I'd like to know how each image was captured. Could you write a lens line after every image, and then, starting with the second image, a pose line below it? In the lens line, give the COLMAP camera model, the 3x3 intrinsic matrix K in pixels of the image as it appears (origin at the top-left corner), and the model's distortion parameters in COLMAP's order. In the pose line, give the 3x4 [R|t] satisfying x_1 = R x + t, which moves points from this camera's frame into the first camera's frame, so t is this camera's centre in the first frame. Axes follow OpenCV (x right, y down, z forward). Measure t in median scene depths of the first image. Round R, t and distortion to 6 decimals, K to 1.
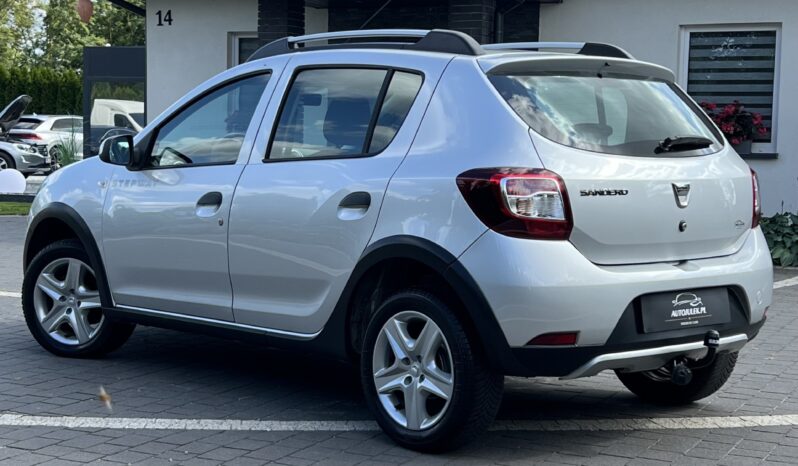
lens RADIAL K [[1365.9, 0, 394.5], [0, 1365.9, 232.0], [0, 0, 1]] dist [0.114726, 0.000000]
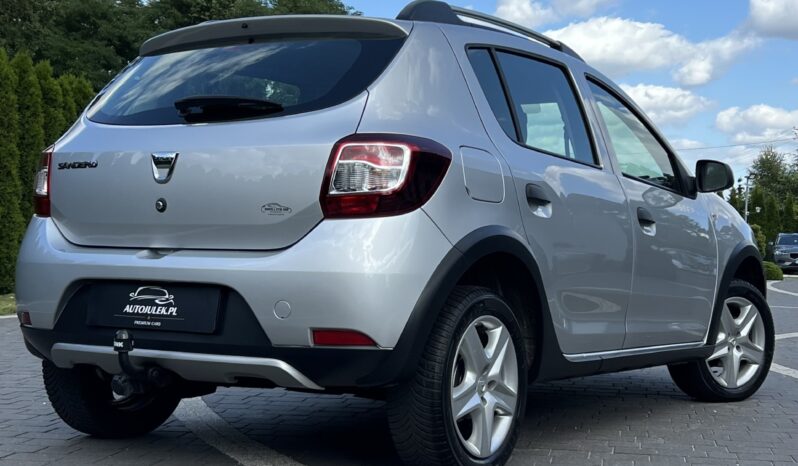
lens RADIAL K [[1265.6, 0, 426.2], [0, 1265.6, 247.4], [0, 0, 1]] dist [0.106953, 0.000000]
pose [[0.288949, -0.013493, -0.957249, 0.959480], [-0.088229, 0.995270, -0.040661, 0.036805], [0.953270, 0.096206, 0.286392, 0.916474]]
